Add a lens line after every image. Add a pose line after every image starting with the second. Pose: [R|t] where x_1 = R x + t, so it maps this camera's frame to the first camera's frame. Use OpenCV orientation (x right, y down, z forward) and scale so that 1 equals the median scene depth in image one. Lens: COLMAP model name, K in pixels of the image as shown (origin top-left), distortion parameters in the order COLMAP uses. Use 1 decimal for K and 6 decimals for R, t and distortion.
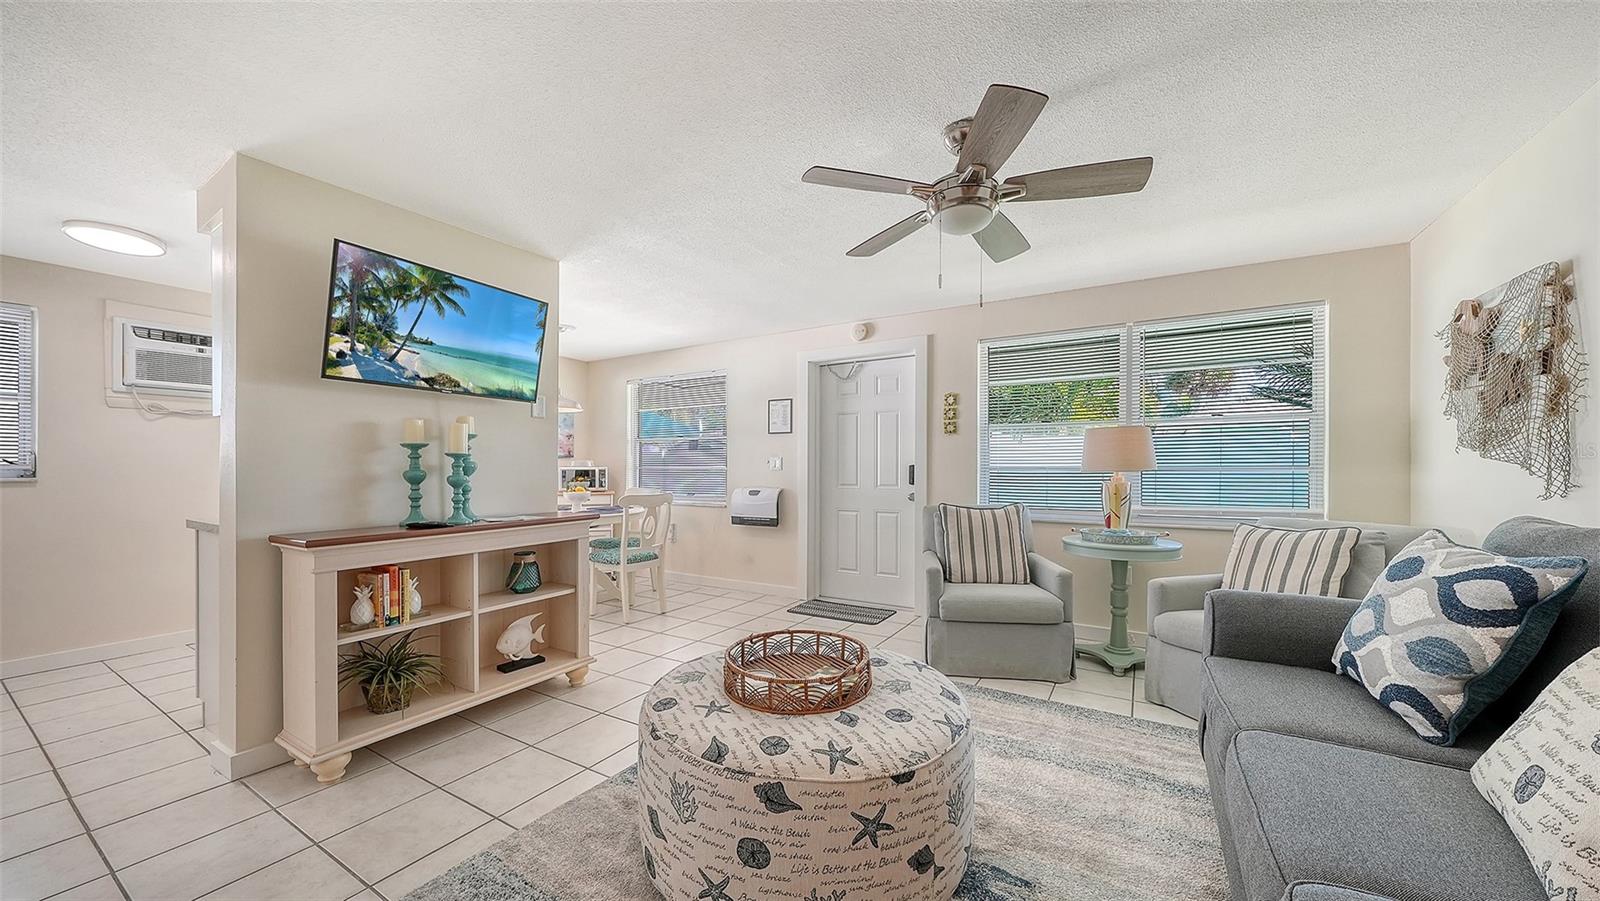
lens RADIAL K [[561.8, 0, 802.6], [0, 561.8, 462.1], [0, 0, 1]] dist [-0.000132, -0.000038]
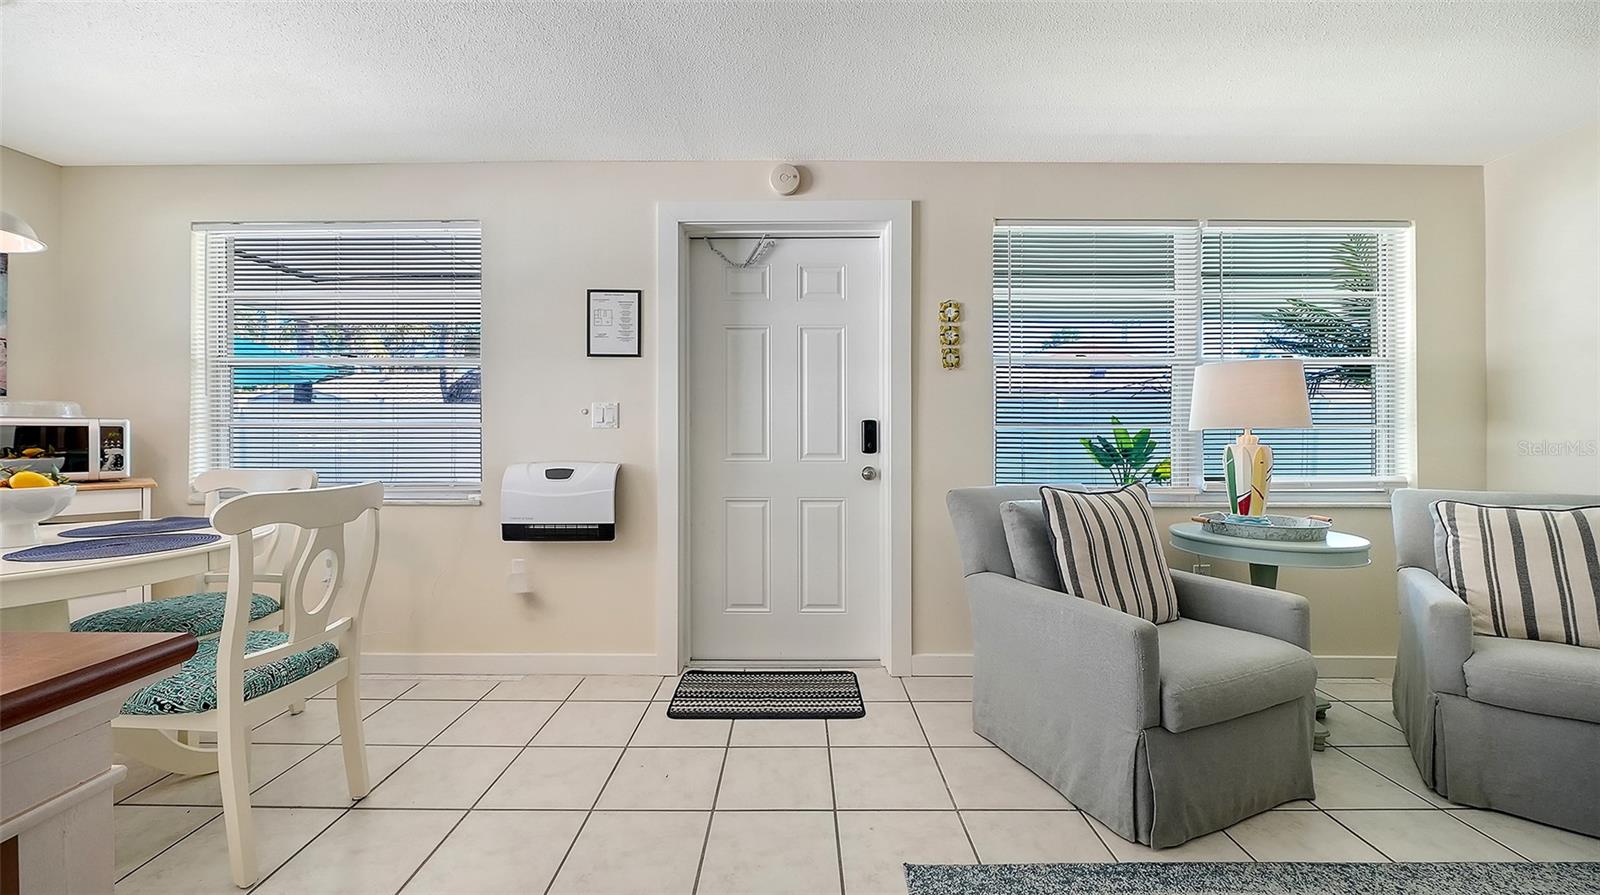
lens RADIAL K [[598.6, 0, 793.6], [0, 598.6, 433.0], [0, 0, 1]] dist [-0.009908, 0.000106]
pose [[0.859484, 0.003965, 0.511147, -0.186000], [-0.007057, 0.999967, 0.004110, 0.015807], [-0.511114, -0.007140, 0.859483, 0.467299]]
